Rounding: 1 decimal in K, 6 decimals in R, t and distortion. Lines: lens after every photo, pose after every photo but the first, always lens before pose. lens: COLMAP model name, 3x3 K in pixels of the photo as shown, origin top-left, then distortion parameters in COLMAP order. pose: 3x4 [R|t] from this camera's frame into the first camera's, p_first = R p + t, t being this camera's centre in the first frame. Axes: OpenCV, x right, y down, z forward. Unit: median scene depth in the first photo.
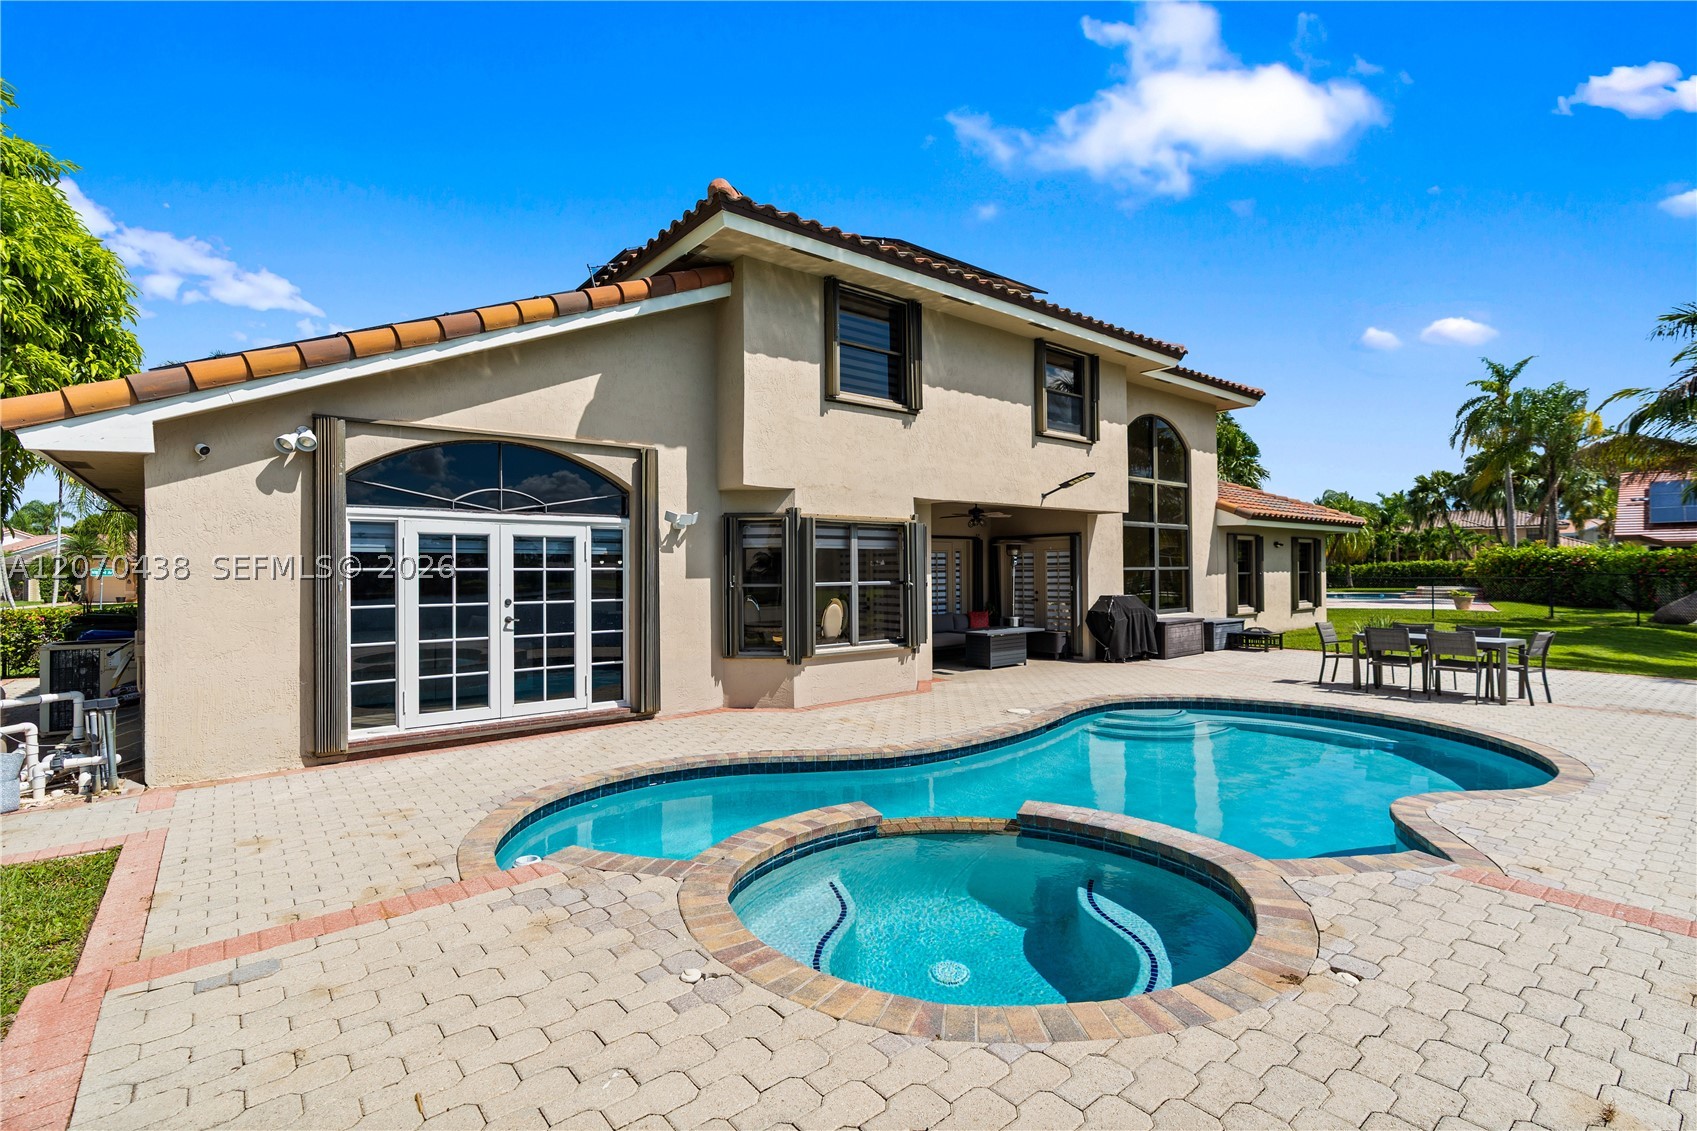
lens RADIAL K [[775.7, 0, 851.1], [0, 775.7, 561.7], [0, 0, 1]] dist [-0.004660, 0.000016]
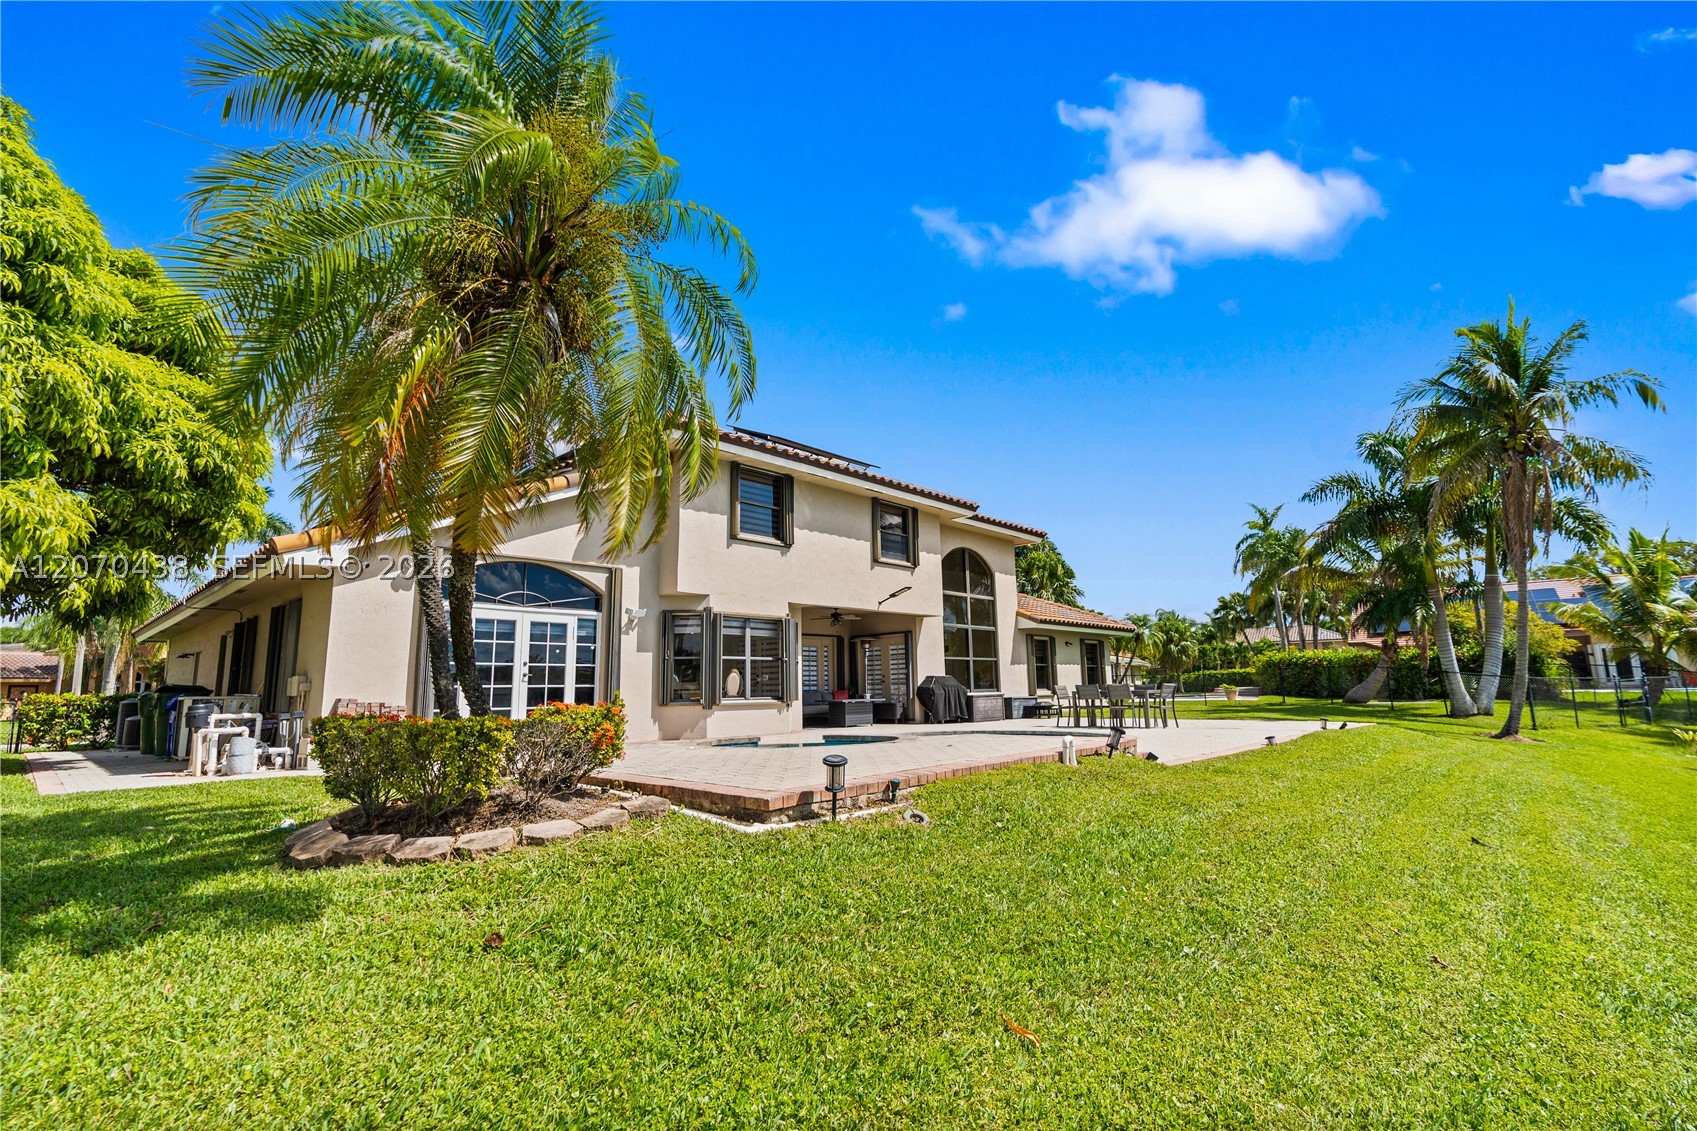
lens RADIAL K [[775.7, 0, 851.1], [0, 775.7, 561.7], [0, 0, 1]] dist [-0.004660, 0.000016]
pose [[0.990680, 0.012246, 0.135660, -0.003273], [0.008948, 0.987947, -0.154531, 0.067427], [-0.135917, 0.154304, 0.978630, -0.457676]]
